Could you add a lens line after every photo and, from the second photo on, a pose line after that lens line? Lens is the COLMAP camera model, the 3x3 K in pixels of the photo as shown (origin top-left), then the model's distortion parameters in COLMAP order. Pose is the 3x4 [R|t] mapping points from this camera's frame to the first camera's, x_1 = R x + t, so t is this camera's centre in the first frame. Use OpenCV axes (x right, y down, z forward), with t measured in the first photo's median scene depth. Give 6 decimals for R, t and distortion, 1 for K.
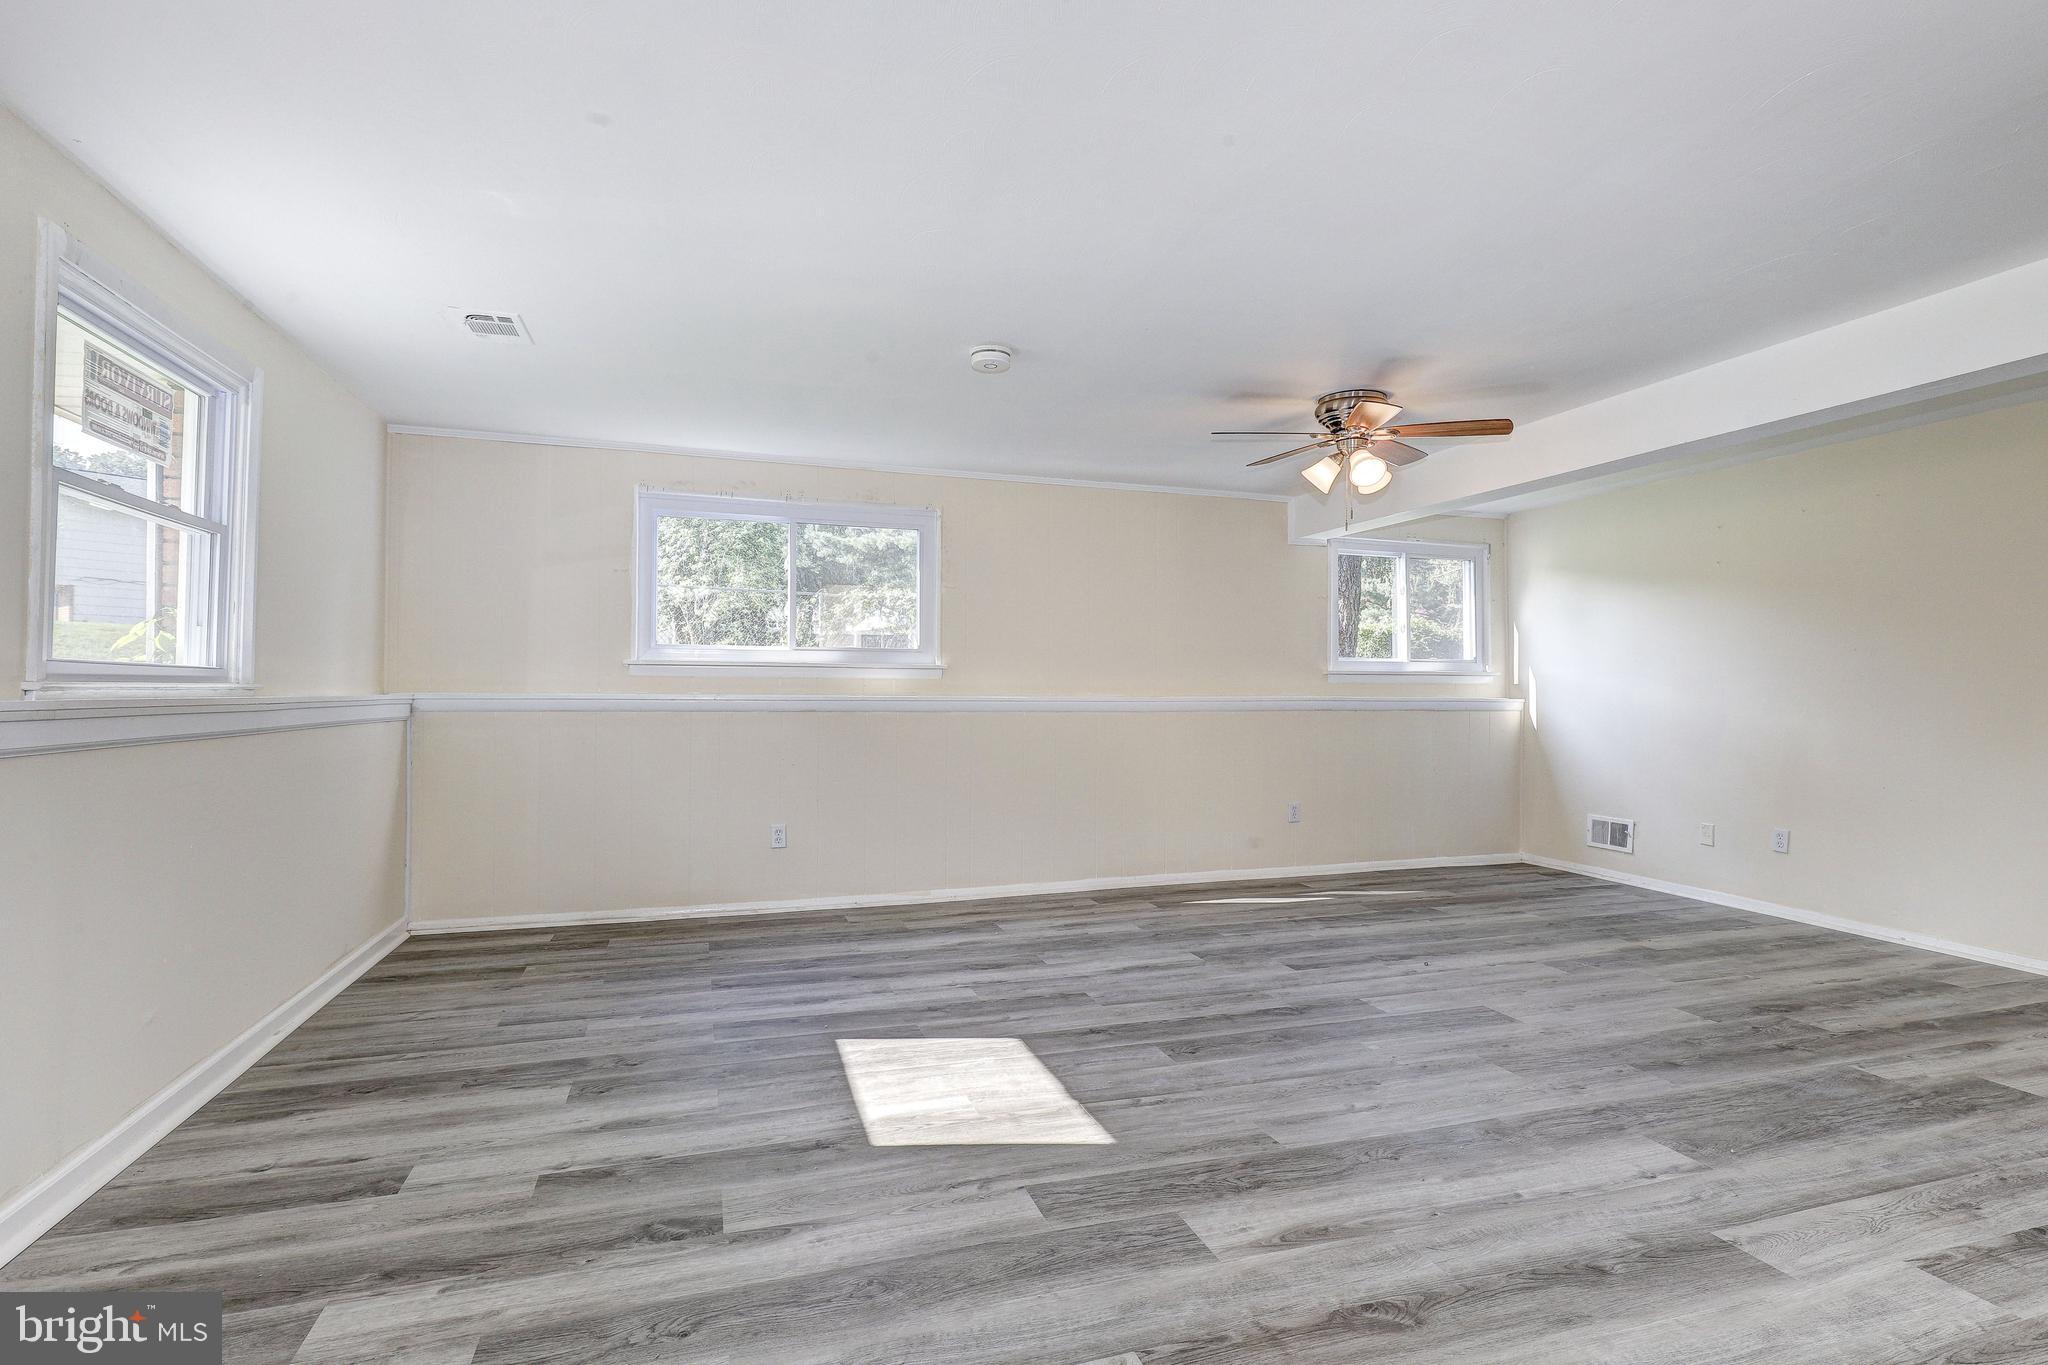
lens RADIAL K [[931.6, 0, 1017.1], [0, 931.6, 677.4], [0, 0, 1]] dist [0.000511, 0.000793]
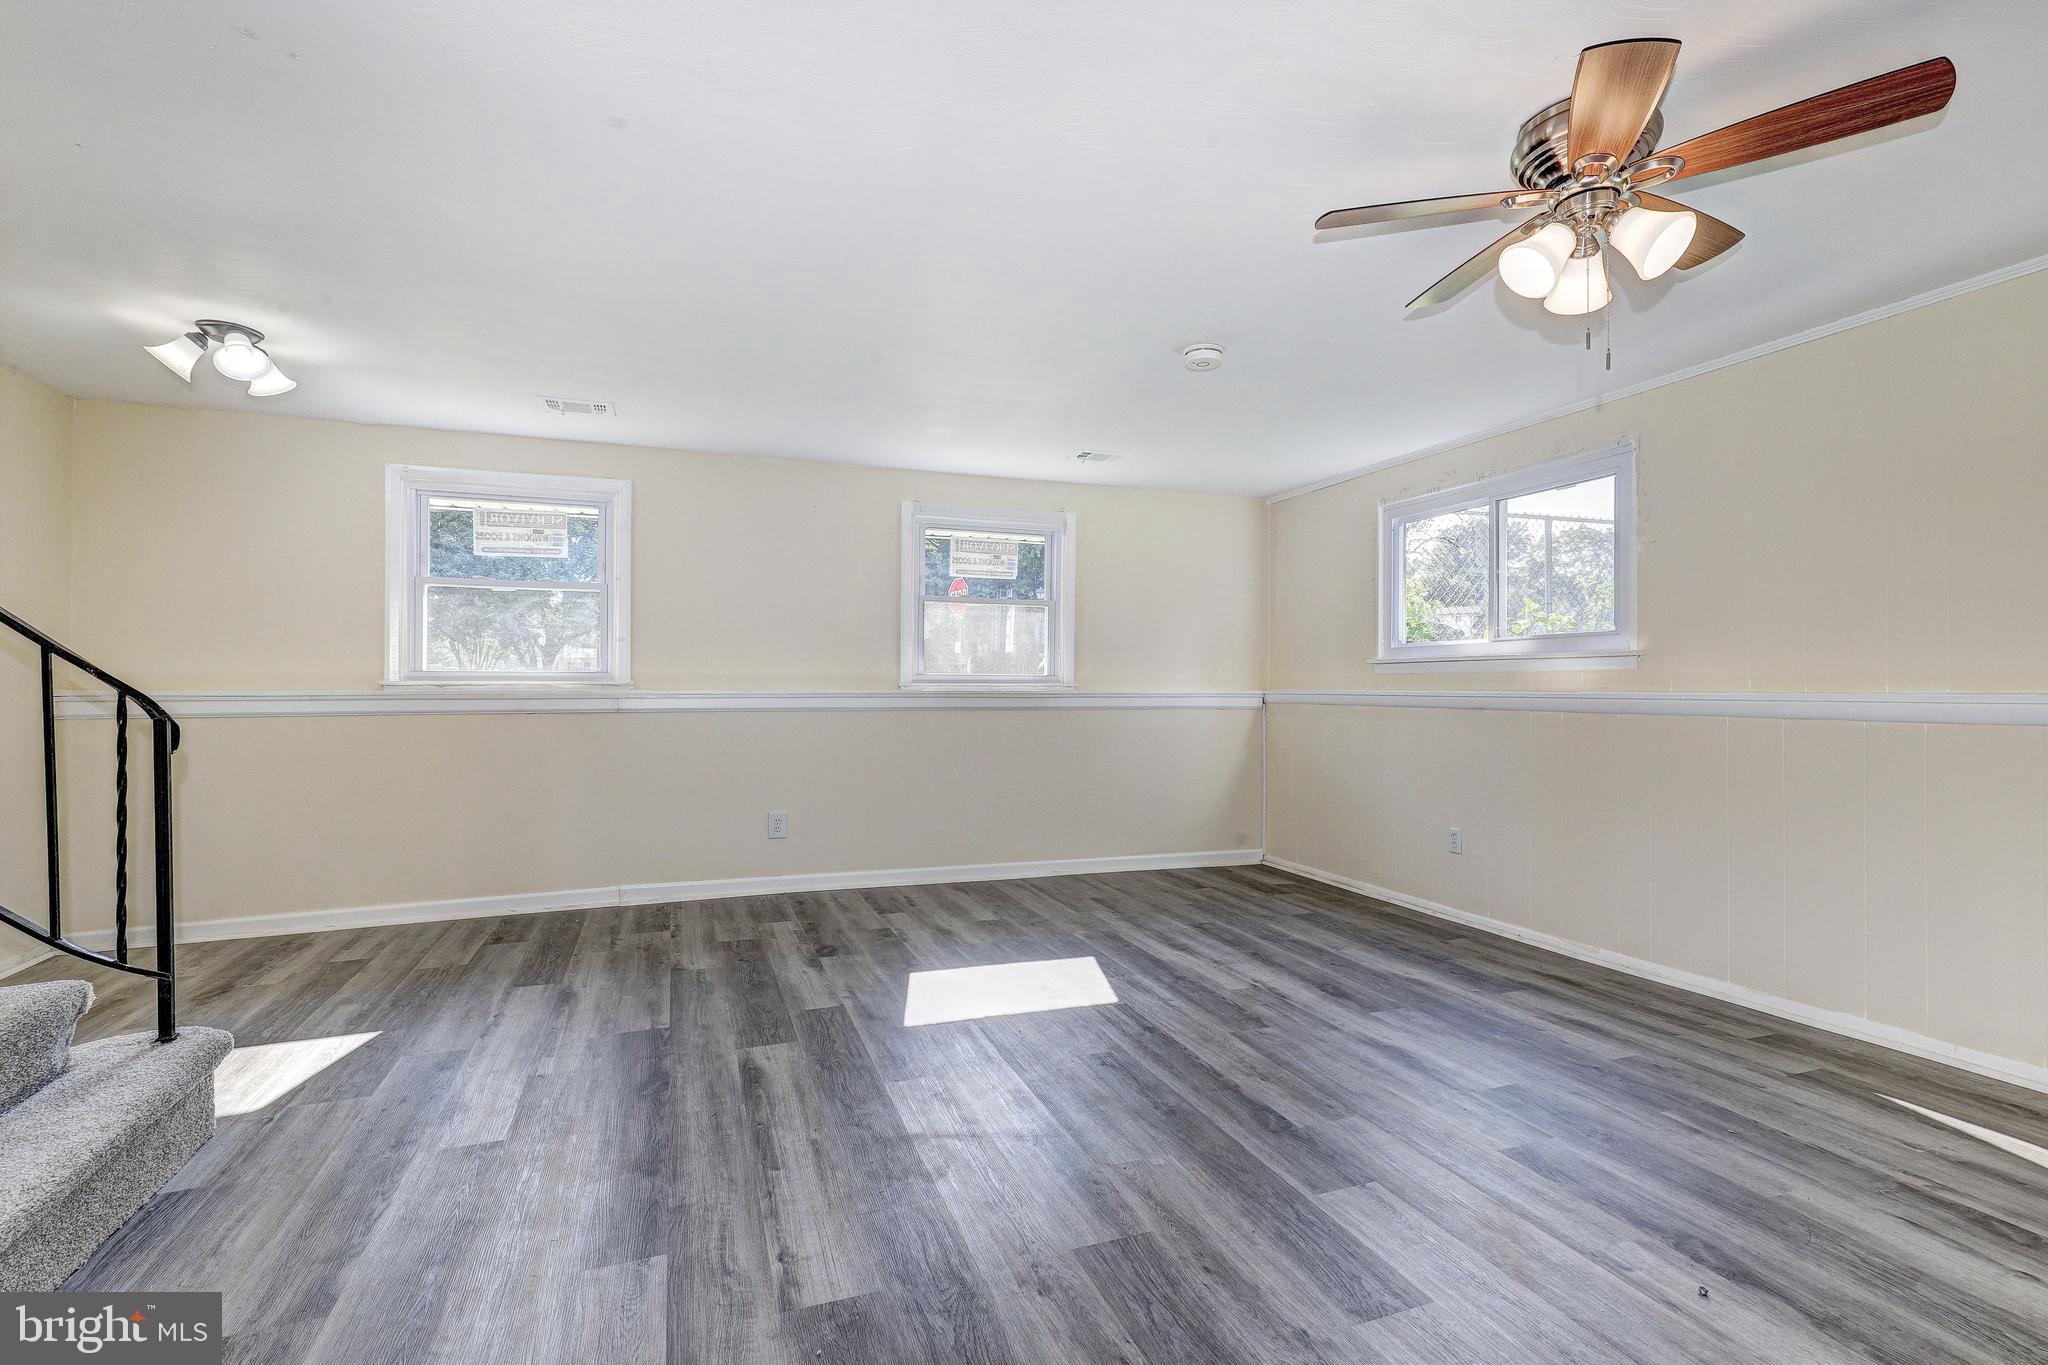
lens RADIAL K [[931.6, 0, 1023.0], [0, 931.6, 688.2], [0, 0, 1]] dist [0.000511, 0.000793]
pose [[0.076611, -0.005854, -0.997044, 0.997818], [0.013205, 0.999901, -0.004856, 0.022969], [0.996974, -0.012794, 0.076680, 0.756429]]
